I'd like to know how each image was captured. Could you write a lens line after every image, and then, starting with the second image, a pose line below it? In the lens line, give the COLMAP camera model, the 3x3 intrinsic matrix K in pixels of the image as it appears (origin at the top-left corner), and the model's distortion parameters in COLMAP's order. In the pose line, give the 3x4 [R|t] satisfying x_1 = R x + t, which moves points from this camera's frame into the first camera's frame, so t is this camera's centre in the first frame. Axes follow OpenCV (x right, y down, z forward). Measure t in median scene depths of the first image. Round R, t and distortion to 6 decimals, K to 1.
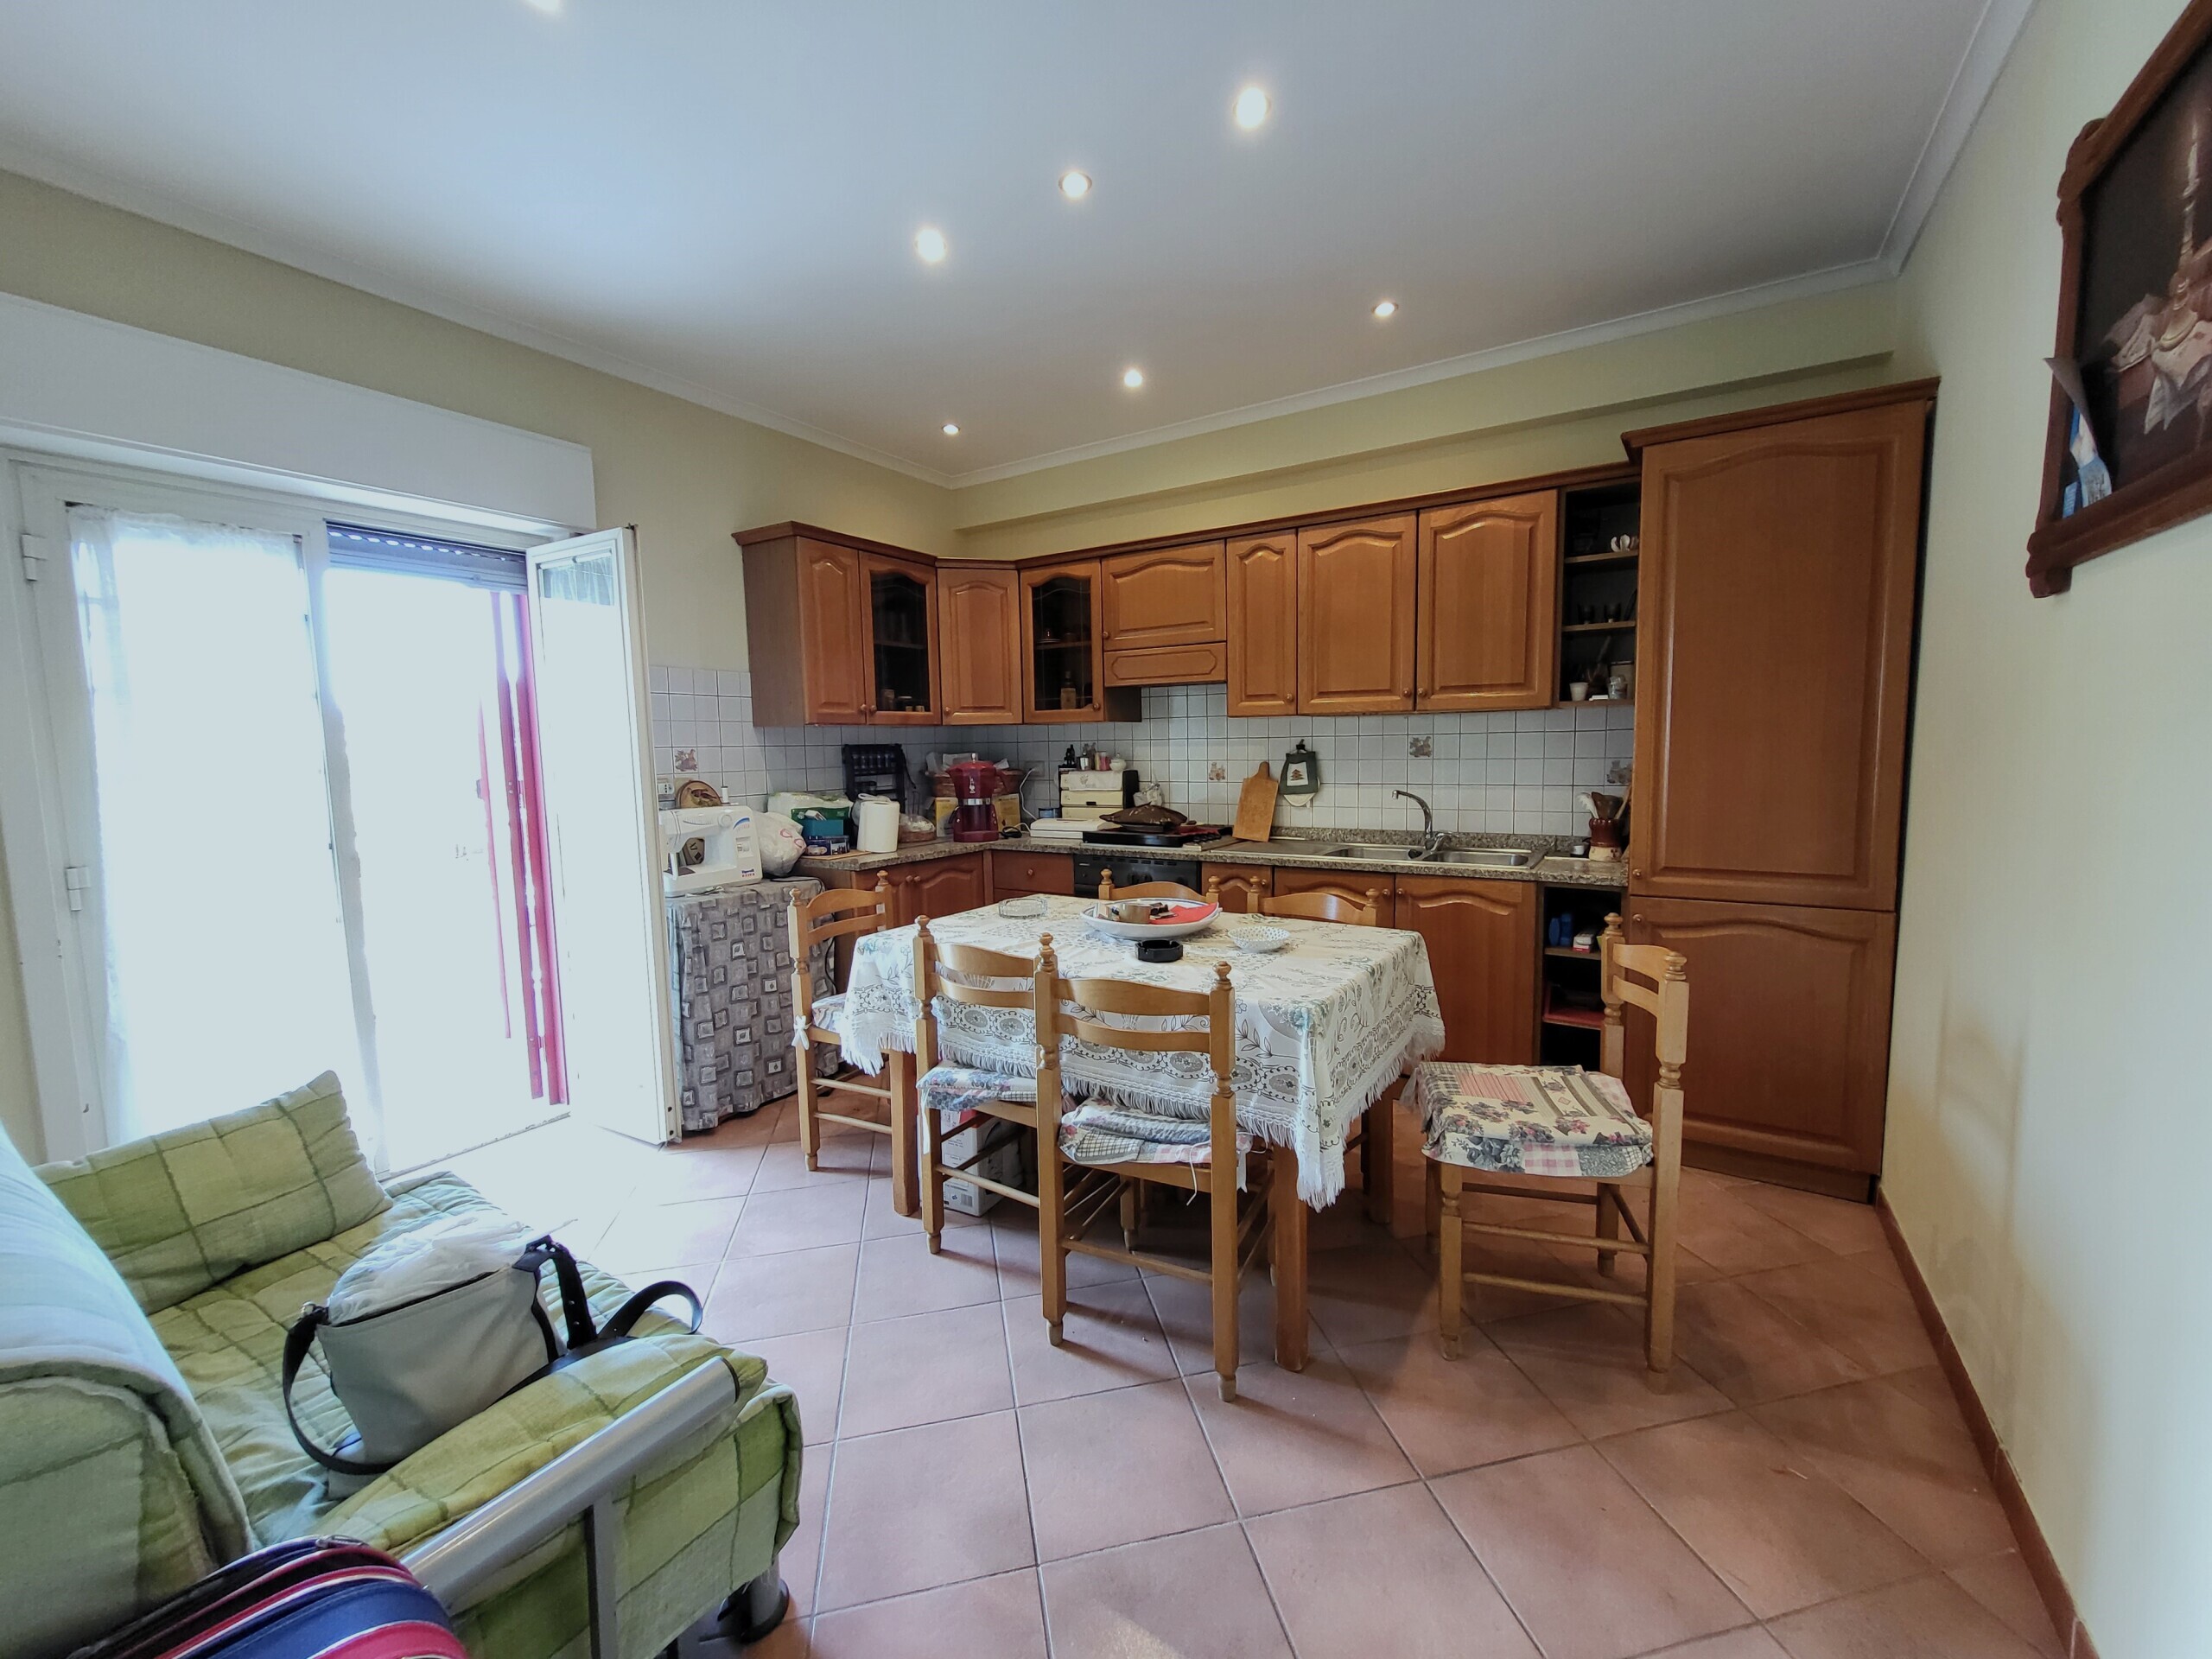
lens RADIAL K [[872.8, 0, 1122.7], [0, 872.8, 823.5], [0, 0, 1]] dist [0.004486, -0.001252]
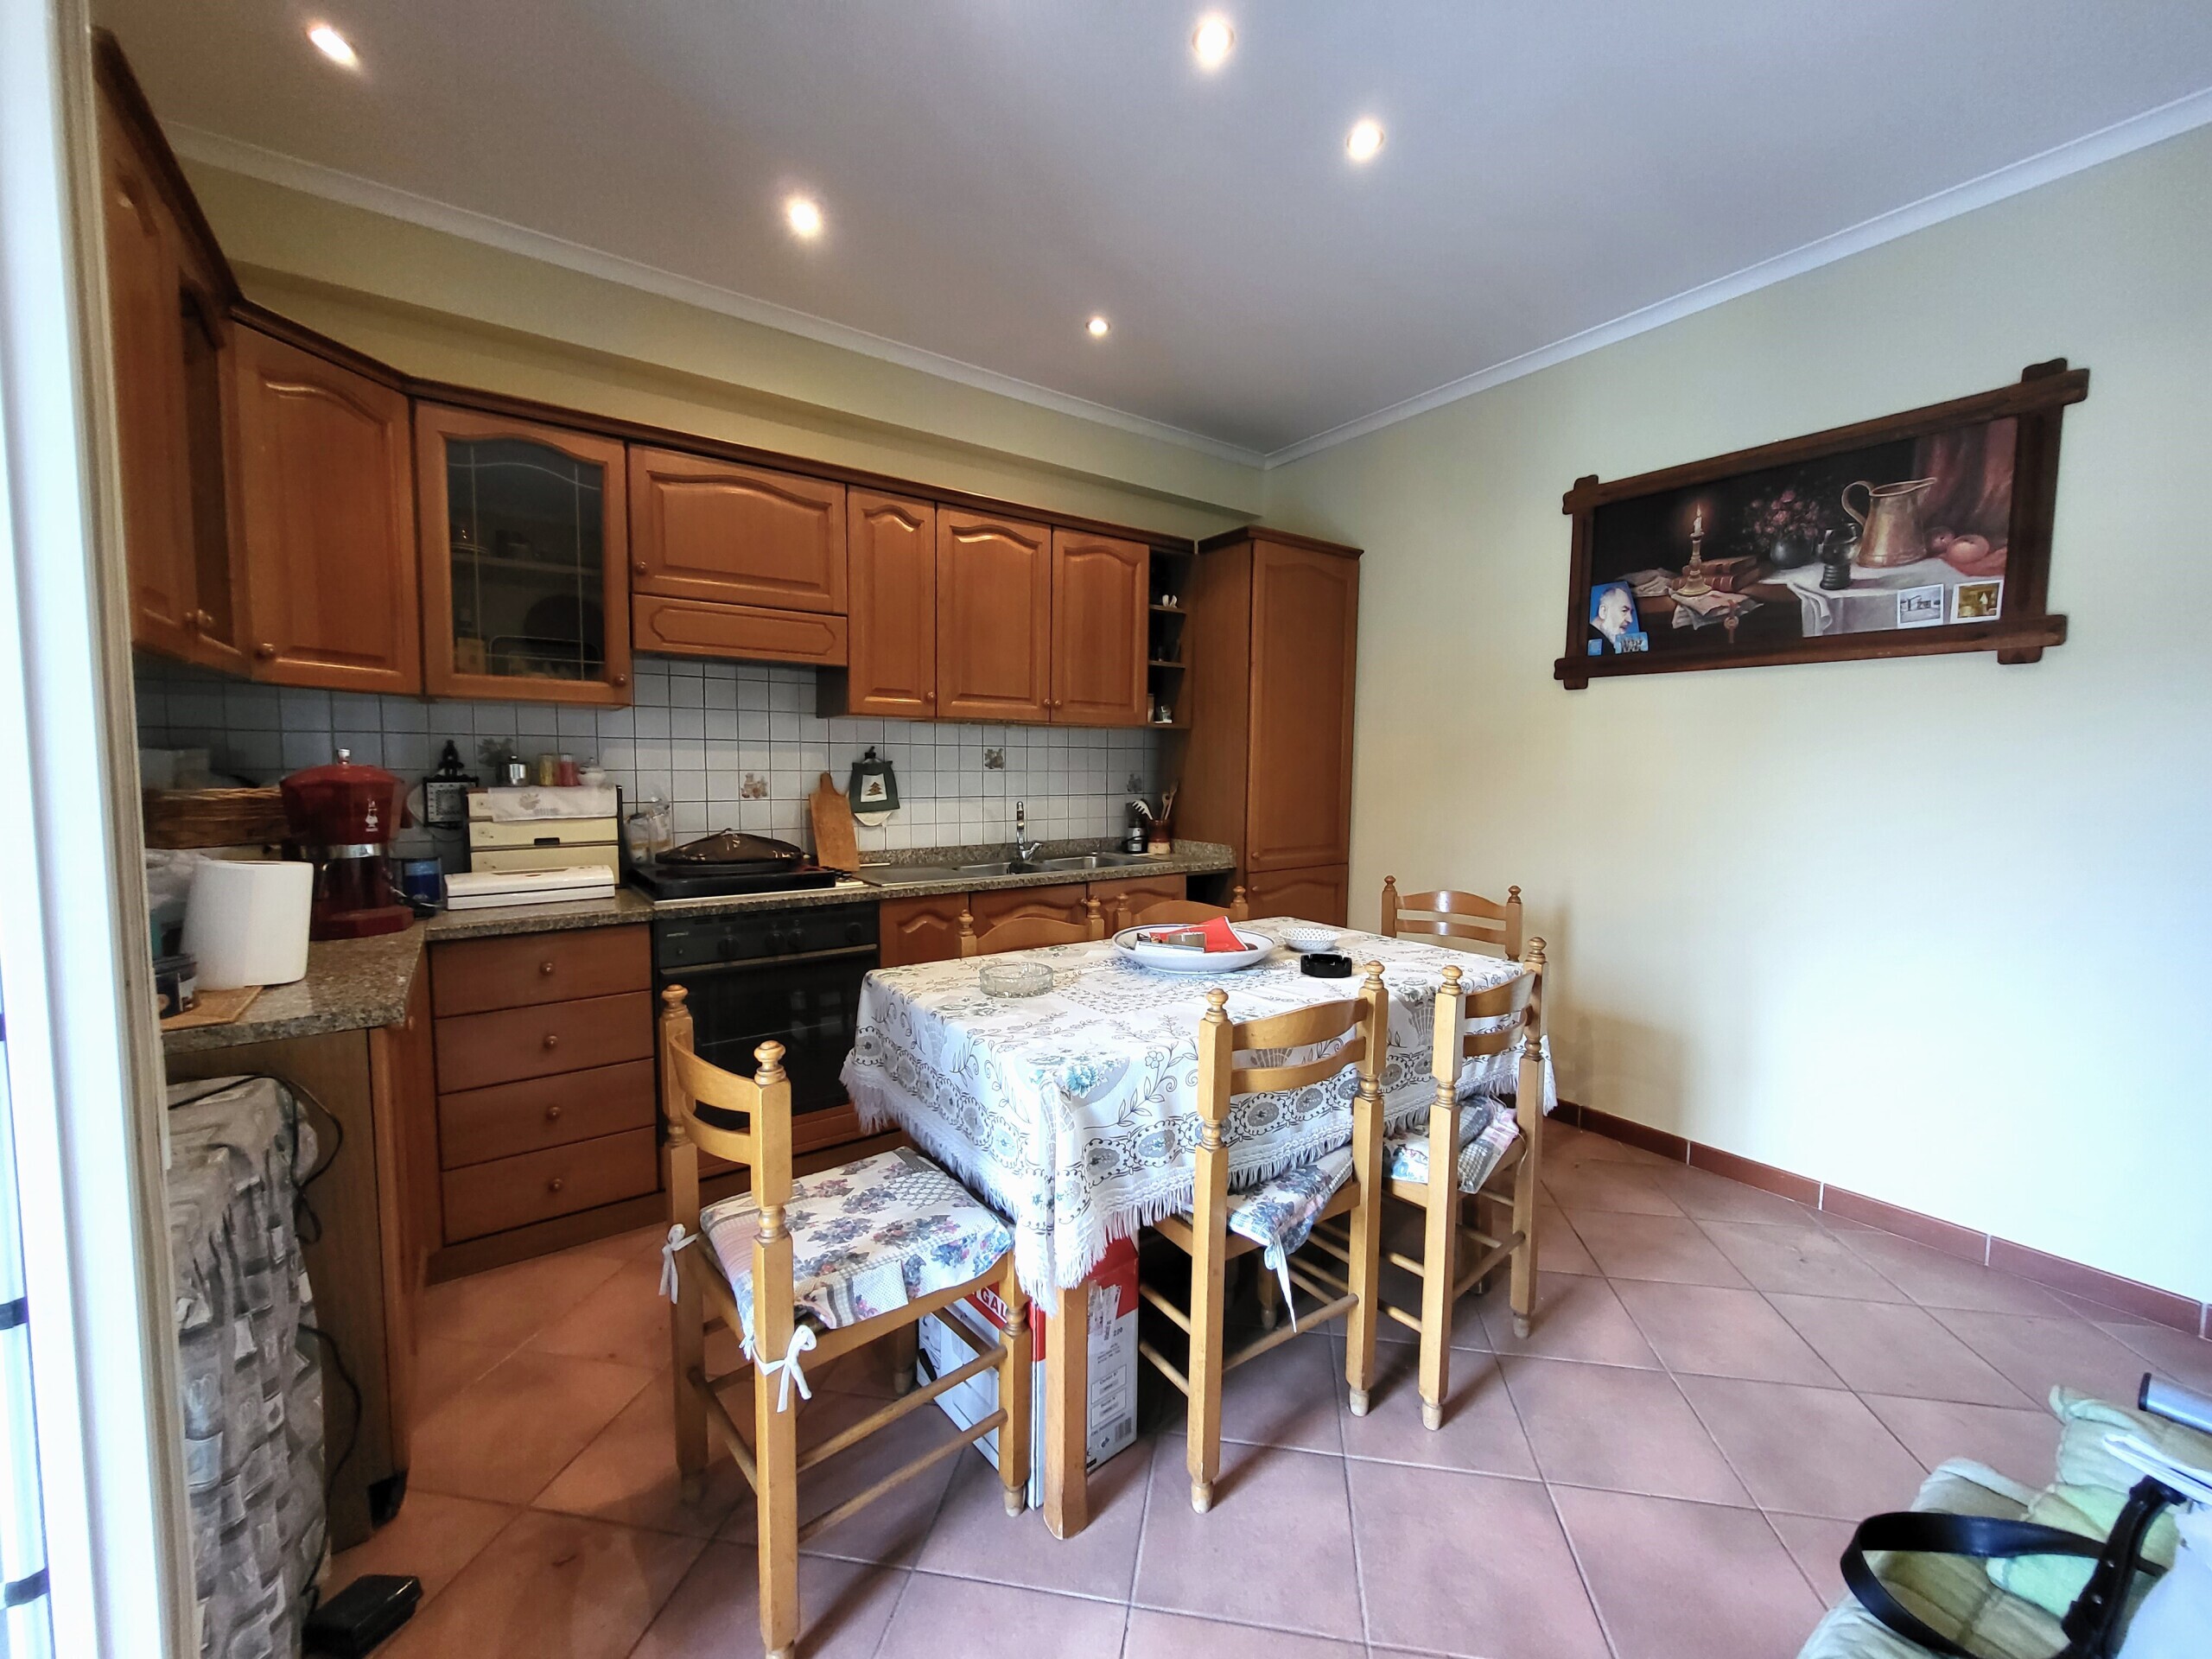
lens RADIAL K [[872.8, 0, 1121.3], [0, 872.8, 828.8], [0, 0, 1]] dist [0.004486, -0.001252]
pose [[0.368390, -0.046640, 0.928501, -0.524500], [0.071380, 0.997212, 0.021771, -0.019678], [-0.926927, 0.058256, 0.370692, 0.500234]]
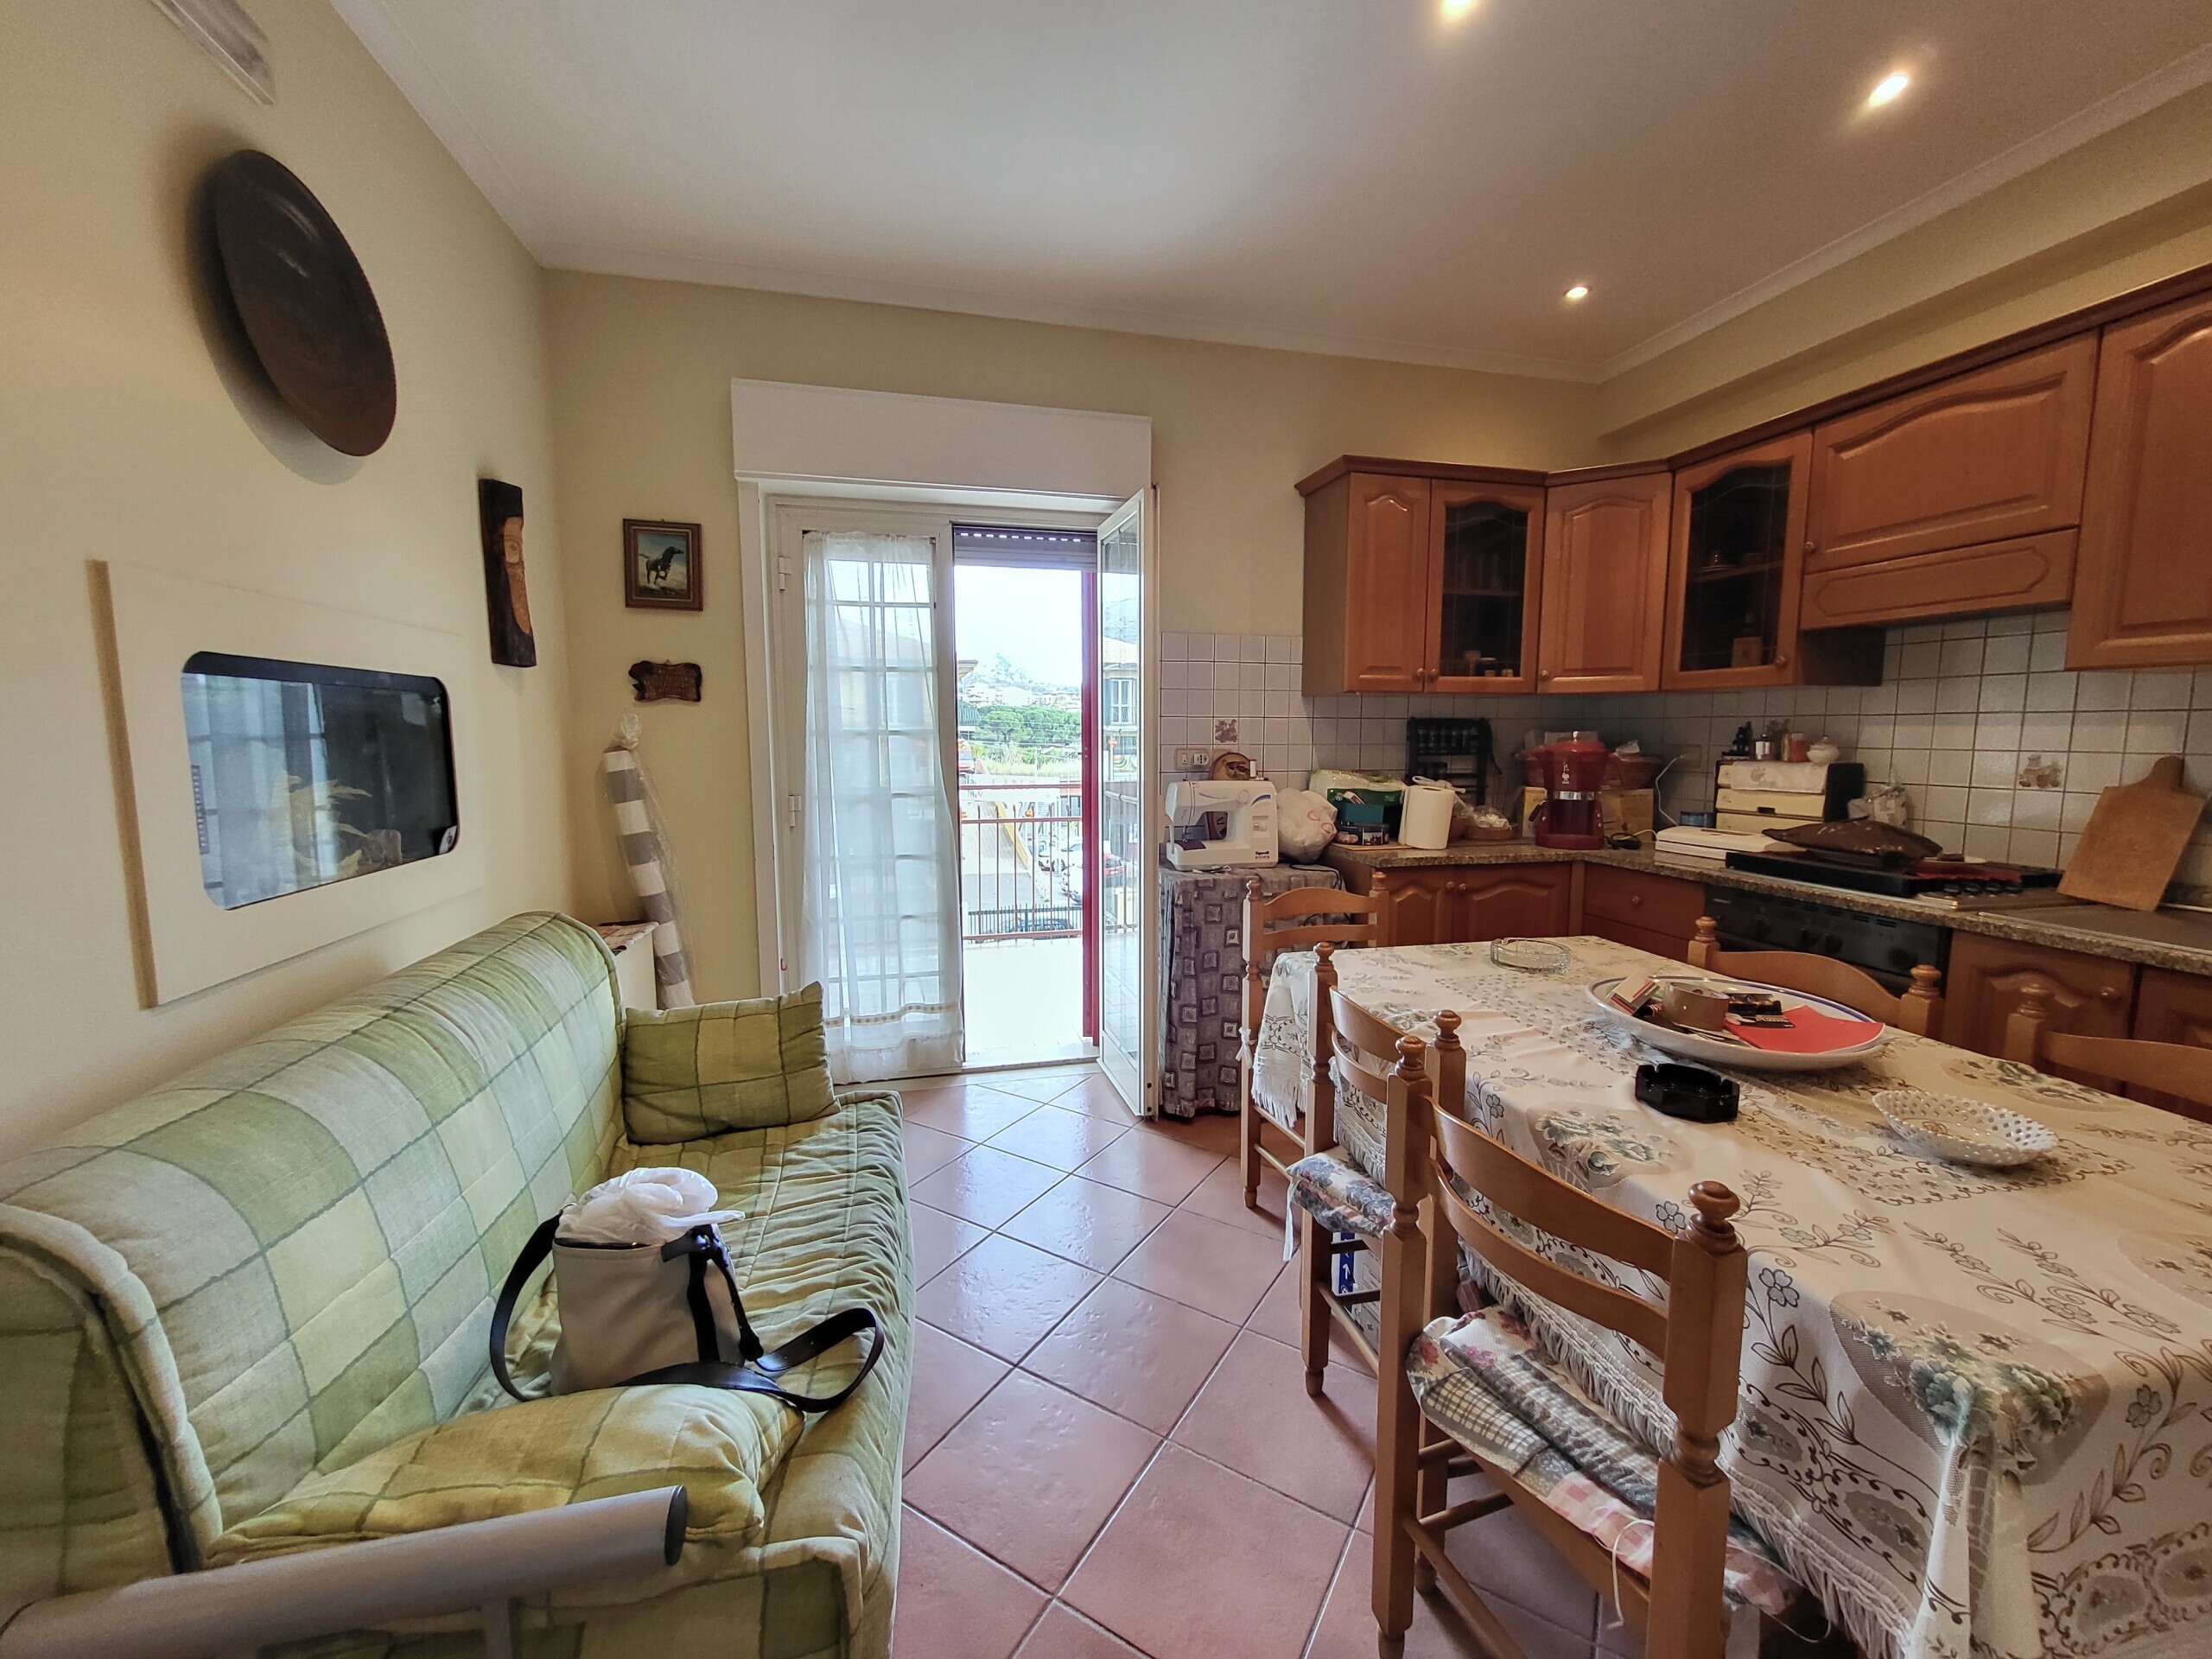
lens RADIAL K [[872.8, 0, 1121.5], [0, 872.8, 823.4], [0, 0, 1]] dist [0.004486, -0.001252]
pose [[0.716640, 0.092242, -0.691316, 0.087244], [-0.078239, 0.995591, 0.051736, -0.010874], [0.693040, 0.017012, 0.720698, 0.217015]]
